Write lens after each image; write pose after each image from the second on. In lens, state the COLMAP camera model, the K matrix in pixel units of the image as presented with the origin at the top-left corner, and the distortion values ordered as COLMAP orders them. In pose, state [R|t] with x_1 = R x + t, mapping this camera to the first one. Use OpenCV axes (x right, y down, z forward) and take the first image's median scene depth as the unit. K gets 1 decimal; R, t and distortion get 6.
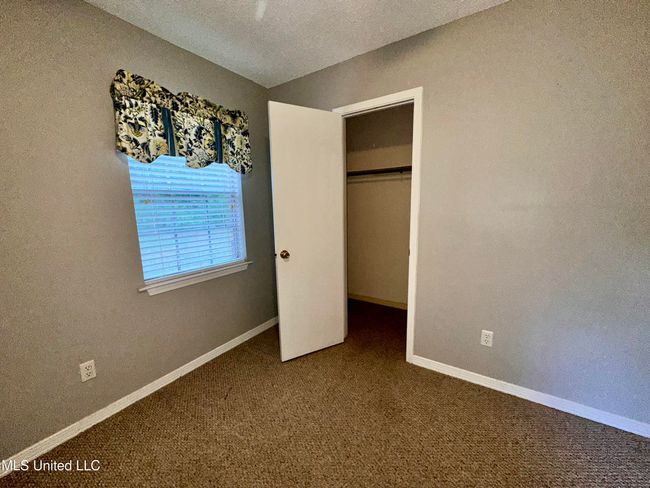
lens RADIAL K [[260.2, 0, 324.7], [0, 260.2, 244.6], [0, 0, 1]] dist [-0.004733, 0.001525]
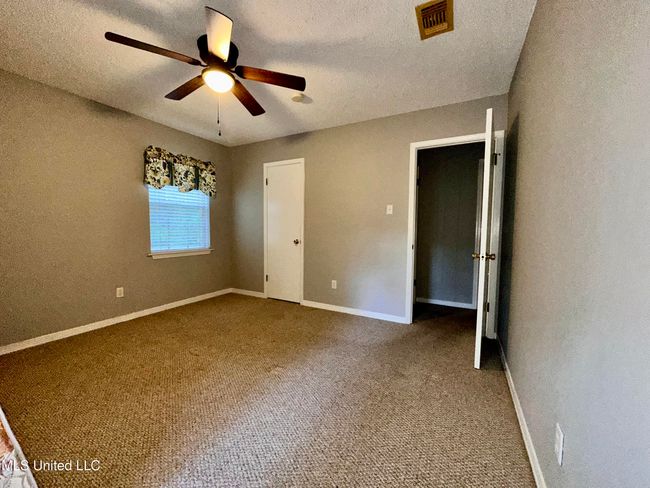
lens RADIAL K [[260.2, 0, 323.9], [0, 260.2, 245.0], [0, 0, 1]] dist [-0.004733, 0.001525]
pose [[0.995701, 0.026100, 0.088876, 0.362652], [-0.018174, 0.995880, -0.088840, 0.235912], [-0.090829, 0.086843, 0.992073, -0.937146]]
